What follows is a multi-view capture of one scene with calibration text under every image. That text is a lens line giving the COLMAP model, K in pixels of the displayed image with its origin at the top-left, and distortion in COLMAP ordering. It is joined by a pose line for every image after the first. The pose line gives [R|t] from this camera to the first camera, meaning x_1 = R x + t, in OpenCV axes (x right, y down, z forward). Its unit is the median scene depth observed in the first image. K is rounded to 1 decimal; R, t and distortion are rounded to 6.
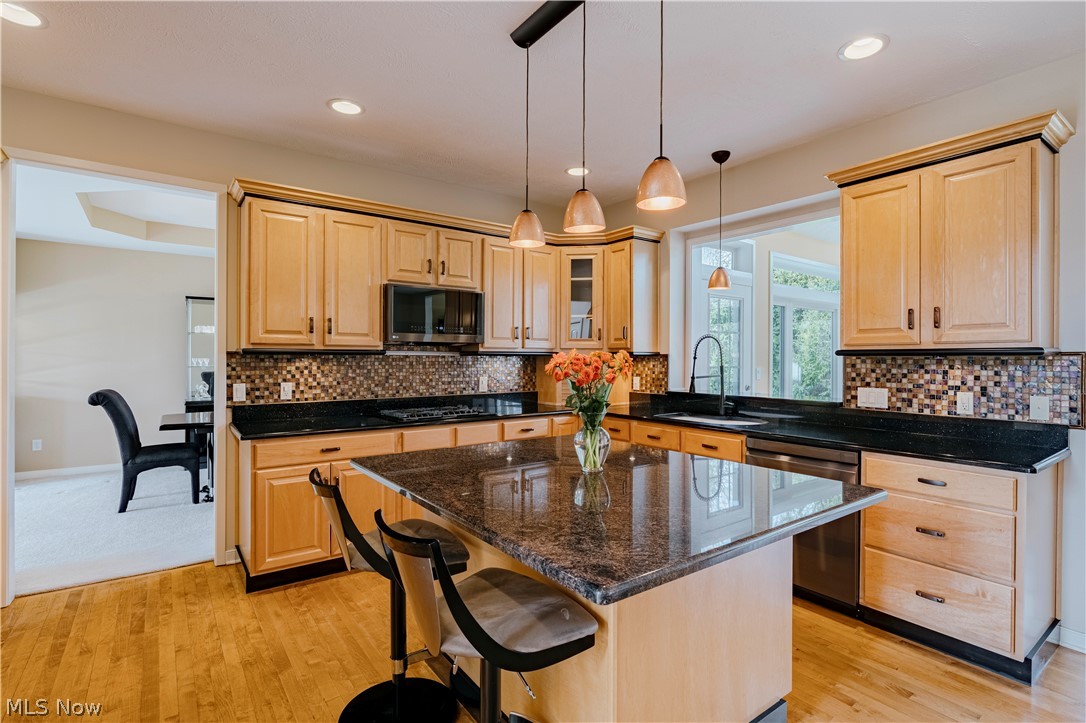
lens RADIAL K [[534.0, 0, 546.6], [0, 534.0, 361.3], [0, 0, 1]] dist [-0.005129, -0.000417]
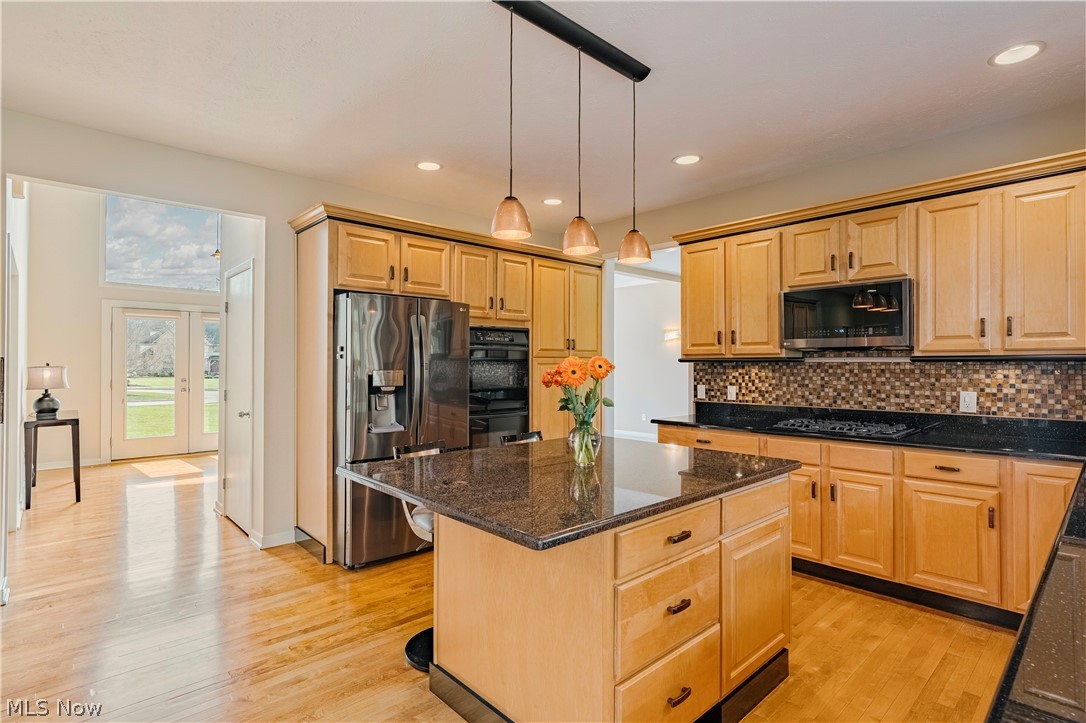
lens RADIAL K [[534.0, 0, 546.6], [0, 534.0, 361.3], [0, 0, 1]] dist [-0.005129, -0.000417]
pose [[0.113584, -0.010221, -0.993476, 0.637504], [-0.006420, 0.999919, -0.011021, 0.000472], [0.993508, 0.007630, 0.113510, 0.438751]]
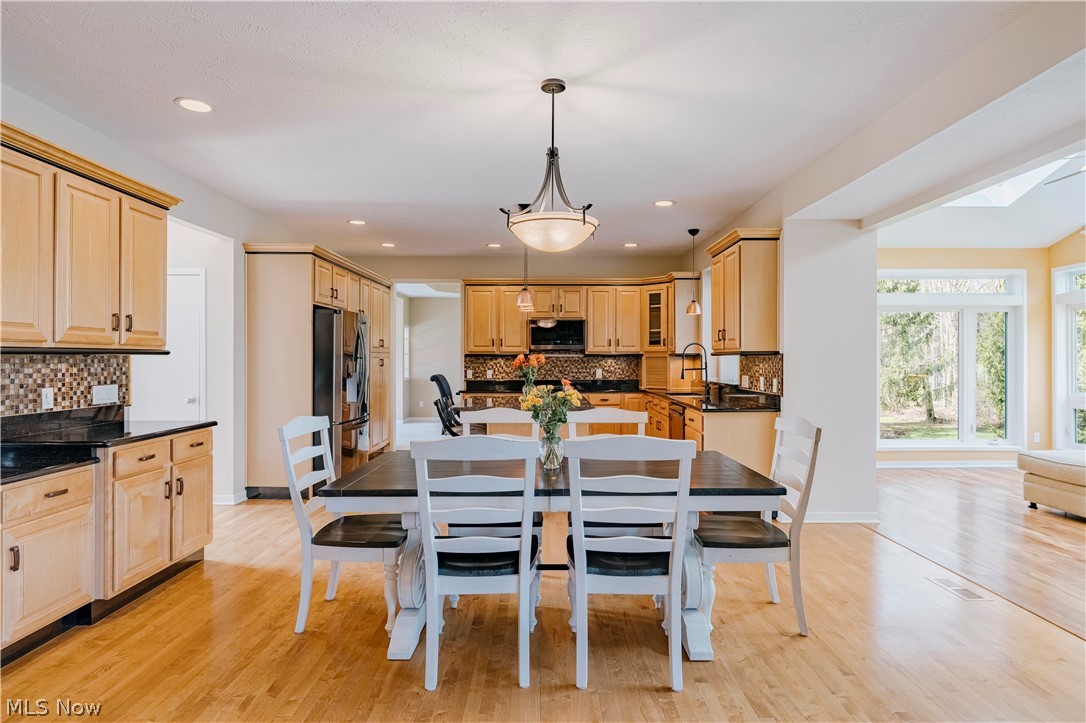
lens RADIAL K [[583.4, 0, 543.0], [0, 583.4, 361.5], [0, 0, 1]] dist [-0.001656, -0.000362]
pose [[0.805985, 0.000021, -0.591936, 0.984434], [-0.000639, 0.999999, -0.000835, 0.008163], [0.591936, 0.001052, 0.805985, -0.673400]]
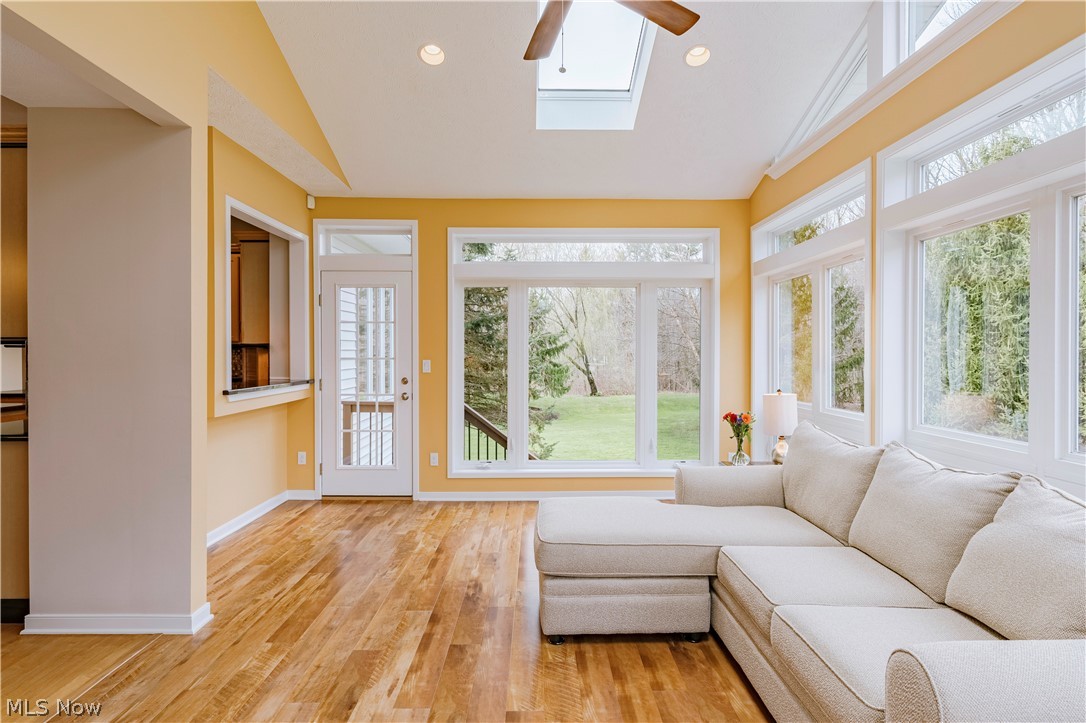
lens RADIAL K [[579.6, 0, 536.4], [0, 579.6, 357.6], [0, 0, 1]] dist [-0.005627, -0.000435]
pose [[0.809240, 0.005155, -0.587456, 1.603240], [-0.002002, 0.999980, 0.006017, 0.004754], [0.587475, -0.003693, 0.809234, 0.446119]]
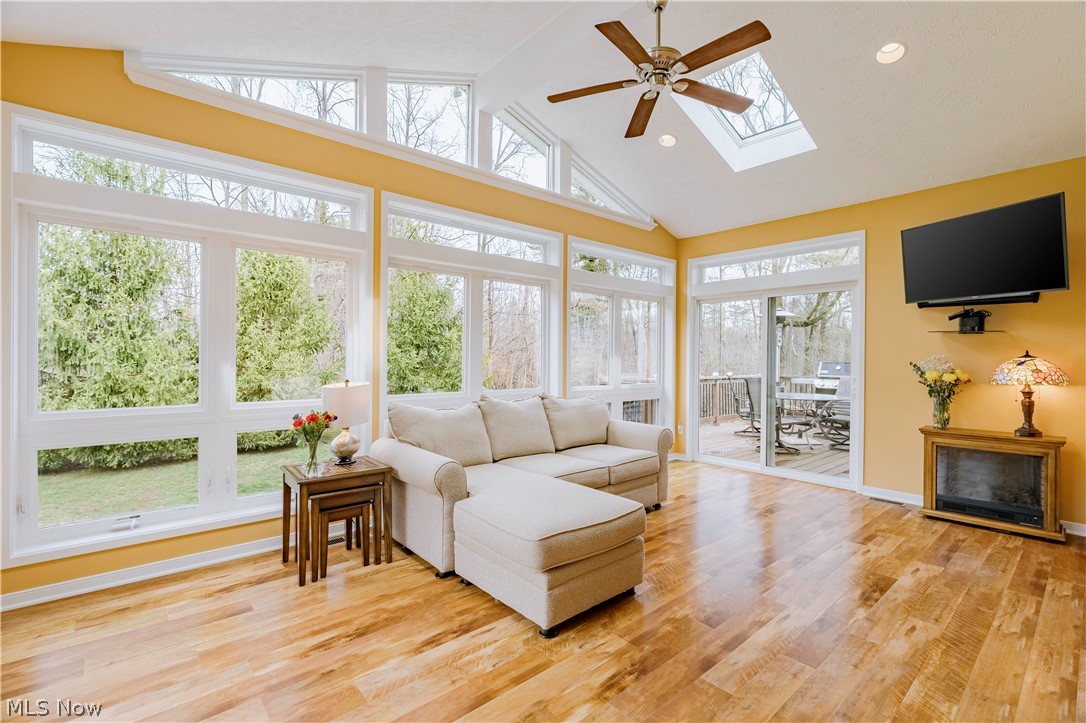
lens RADIAL K [[494.9, 0, 543.0], [0, 494.9, 361.5], [0, 0, 1]] dist [0.002529, 0.008322]
pose [[-0.090660, -0.018292, 0.995714, 0.494169], [-0.013203, 0.999765, 0.017165, 0.014021], [-0.995794, -0.011591, -0.090880, 1.239254]]
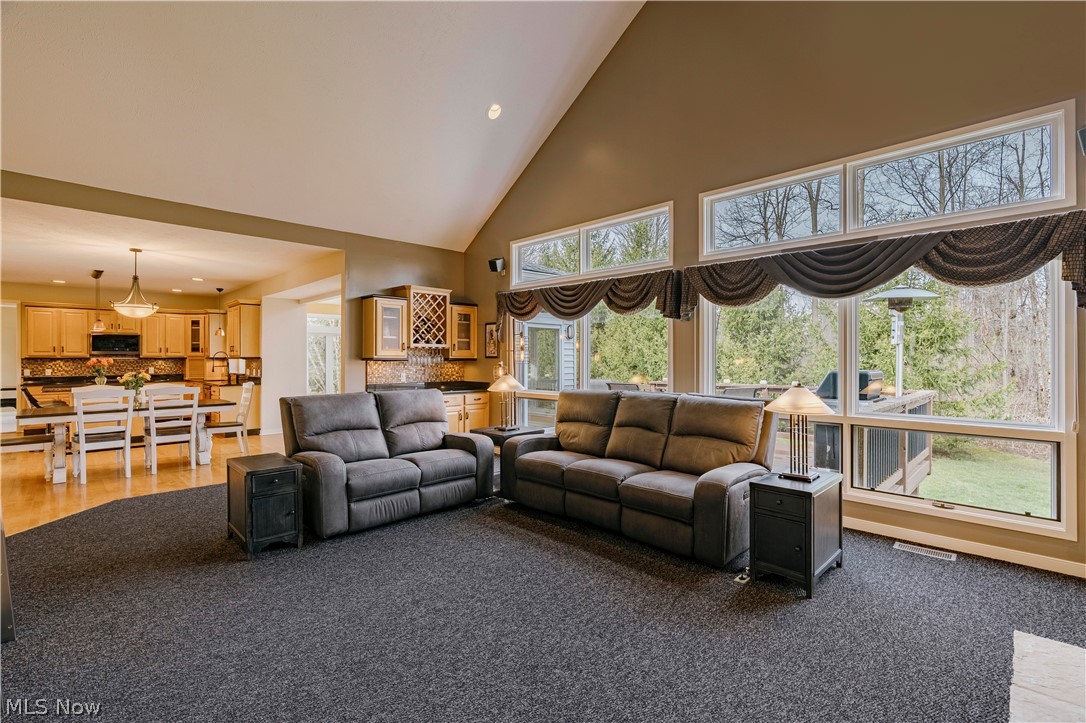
lens RADIAL K [[486.2, 0, 543.0], [0, 486.2, 361.5], [0, 0, 1]] dist [-0.005251, -0.000099]
pose [[0.987578, -0.004762, 0.157058, 1.614015], [0.004571, 0.999988, 0.001577, 0.007331], [-0.157064, -0.000839, 0.987588, -1.836976]]
